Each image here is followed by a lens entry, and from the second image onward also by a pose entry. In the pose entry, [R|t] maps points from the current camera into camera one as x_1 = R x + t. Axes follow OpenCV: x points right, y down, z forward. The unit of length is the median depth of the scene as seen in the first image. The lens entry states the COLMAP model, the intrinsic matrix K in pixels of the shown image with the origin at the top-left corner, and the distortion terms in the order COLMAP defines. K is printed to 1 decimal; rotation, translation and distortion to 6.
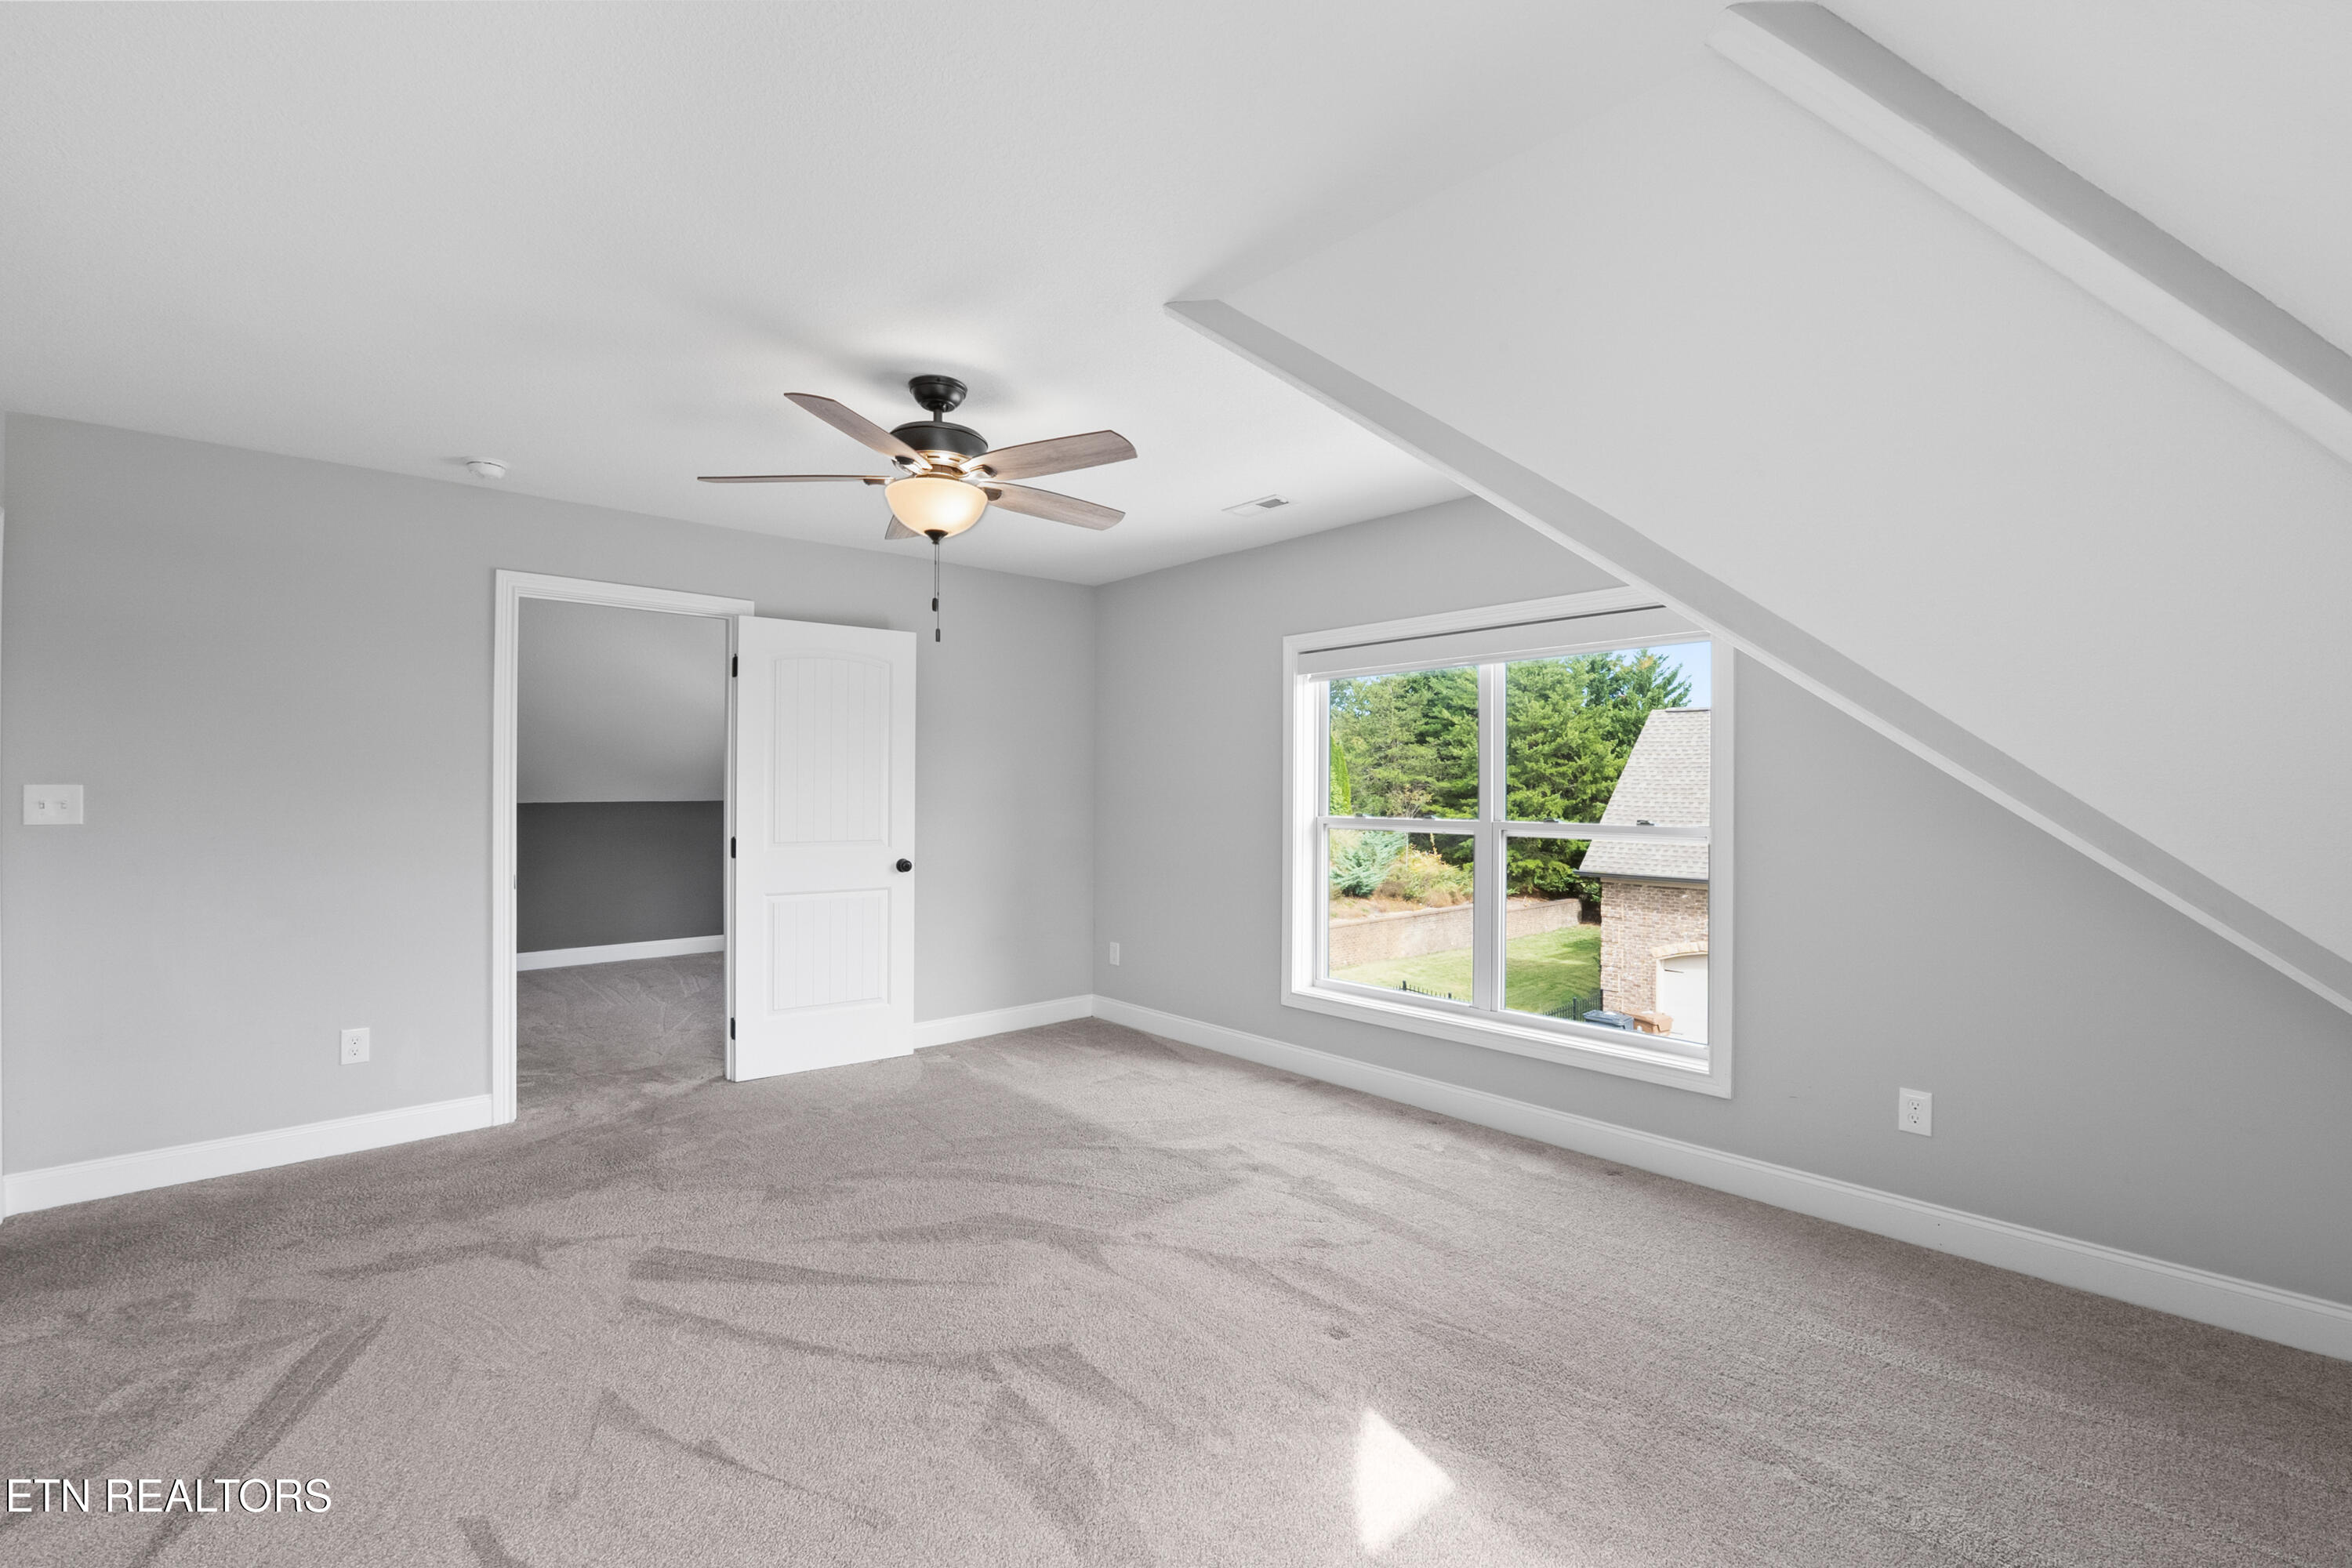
lens RADIAL K [[1017.0, 0, 1176.0], [0, 1017.0, 784.0], [0, 0, 1]] dist [-0.027474, 0.006674]
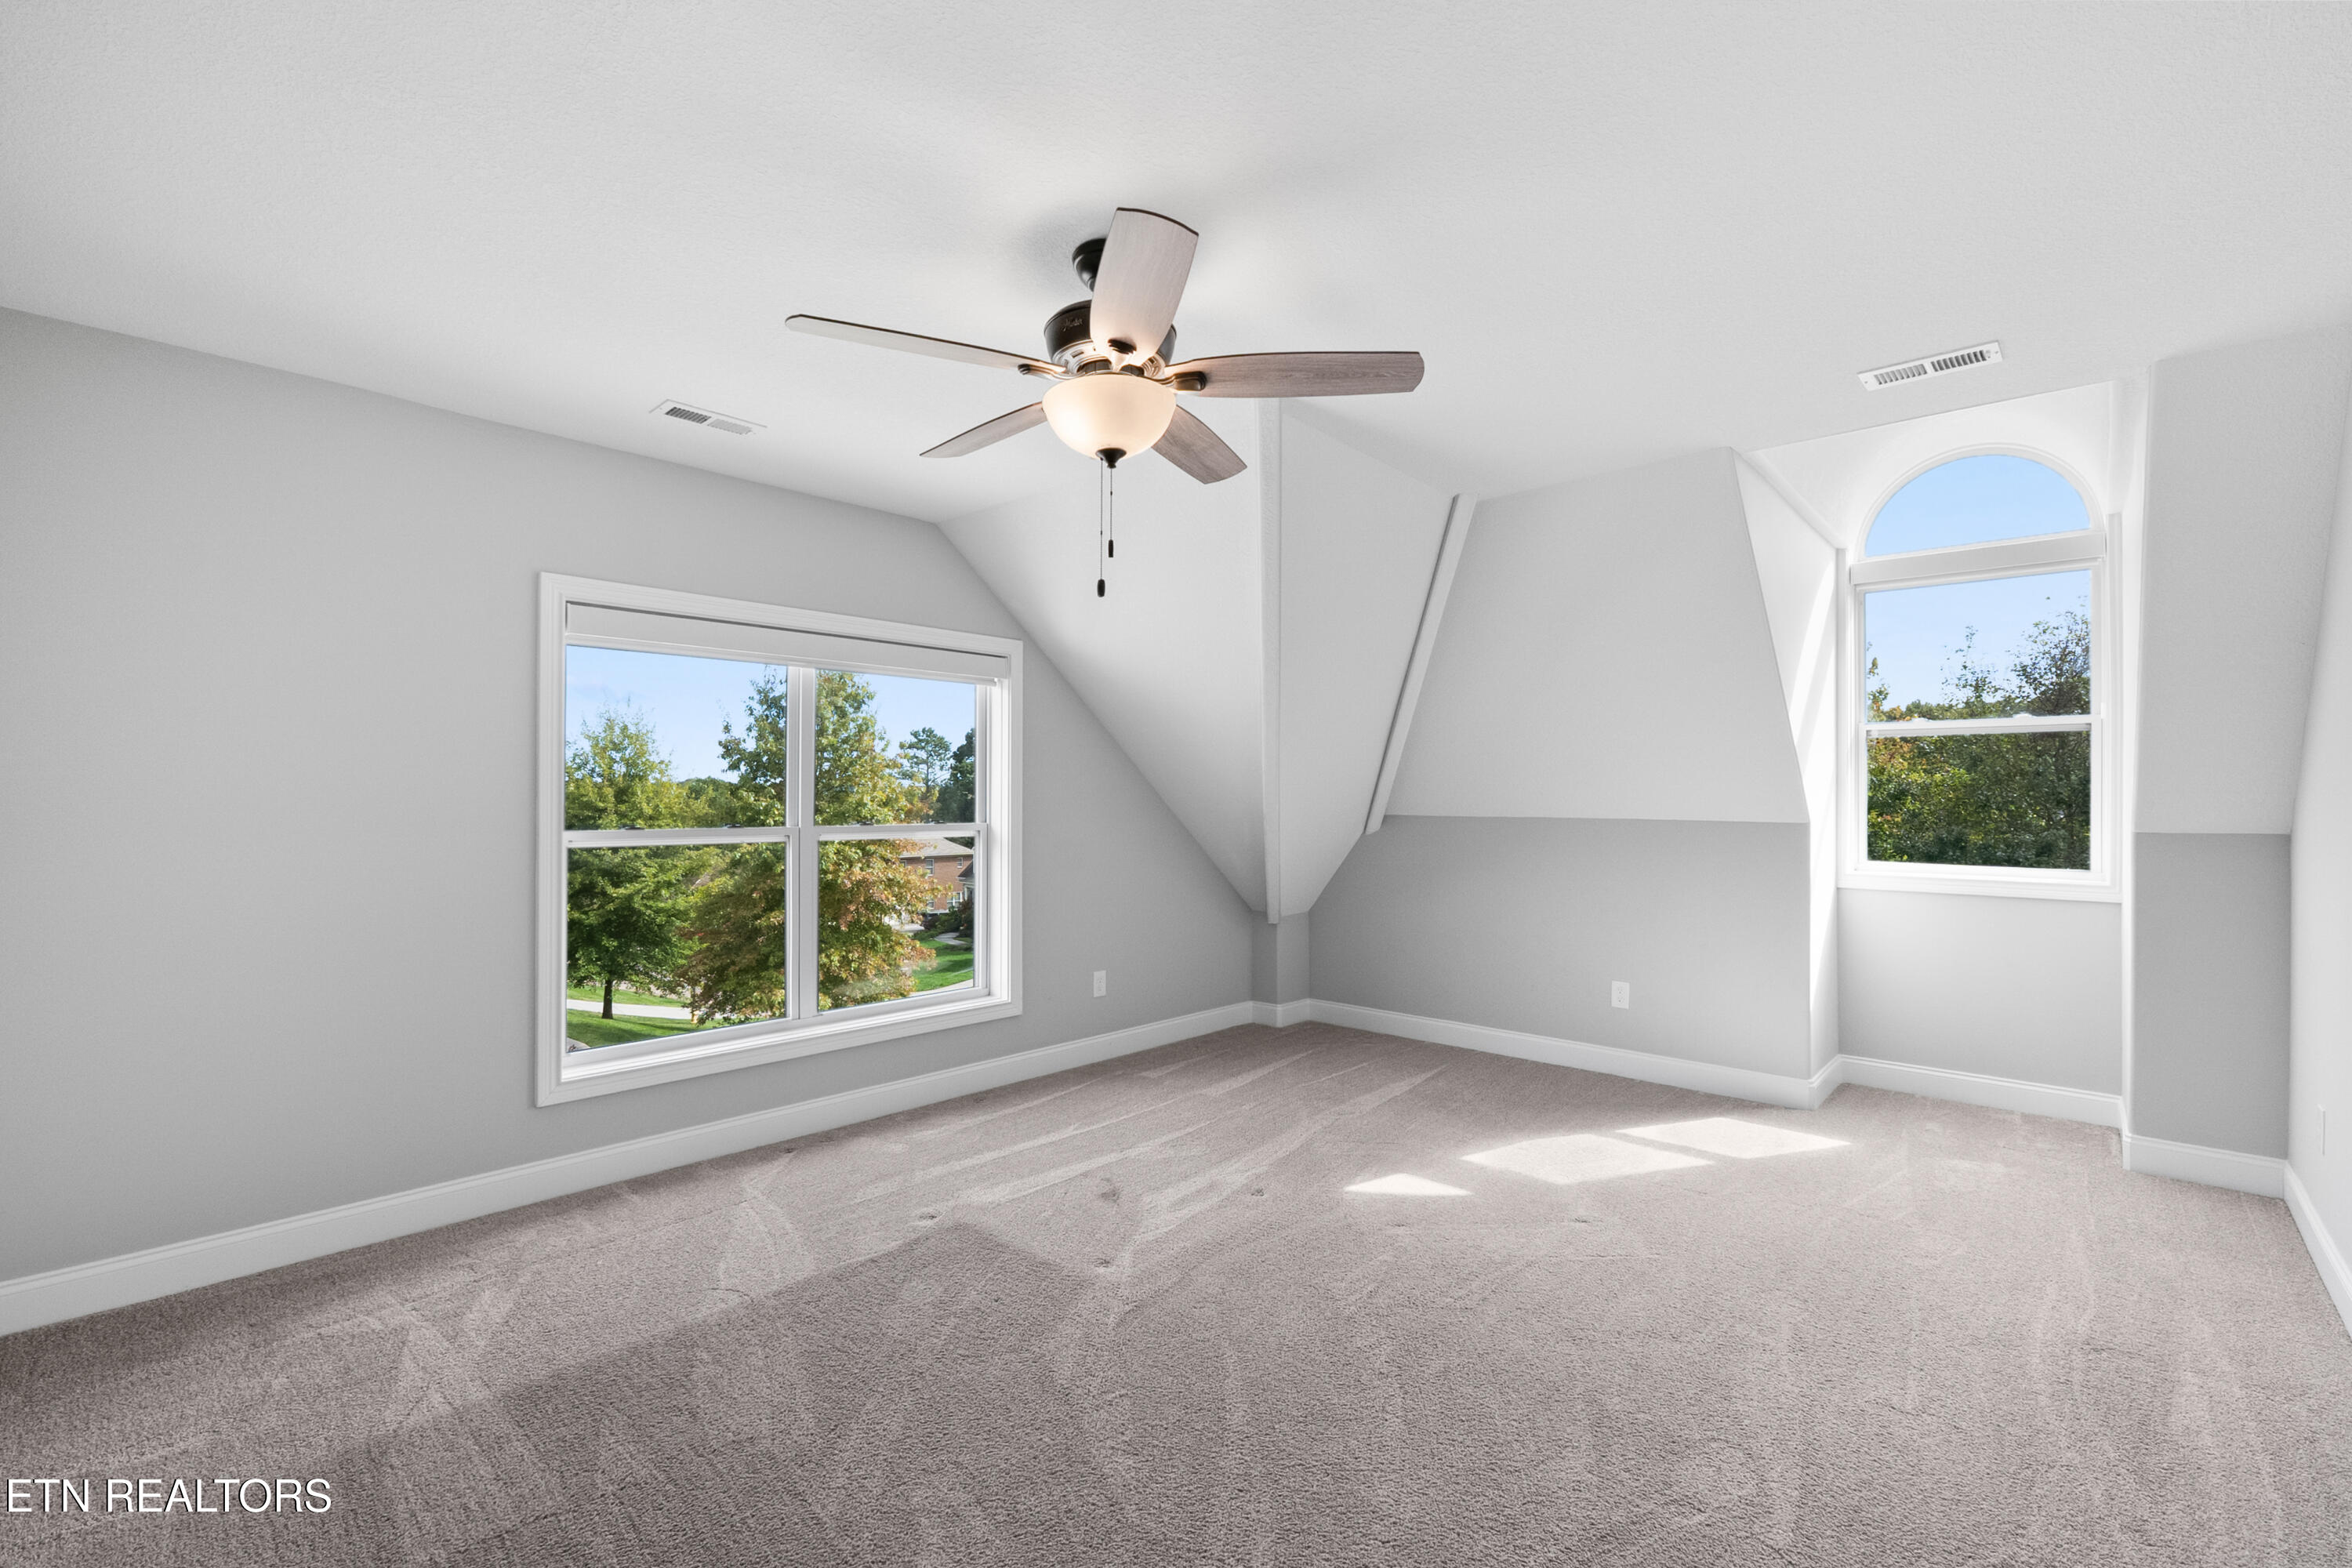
lens RADIAL K [[1017.0, 0, 1176.0], [0, 1017.0, 784.0], [0, 0, 1]] dist [-0.027474, 0.006674]
pose [[-0.107816, 0.009294, 0.994127, -0.919968], [-0.013508, 0.999850, -0.010813, 0.000749], [-0.994079, -0.014595, -0.107674, 0.965571]]
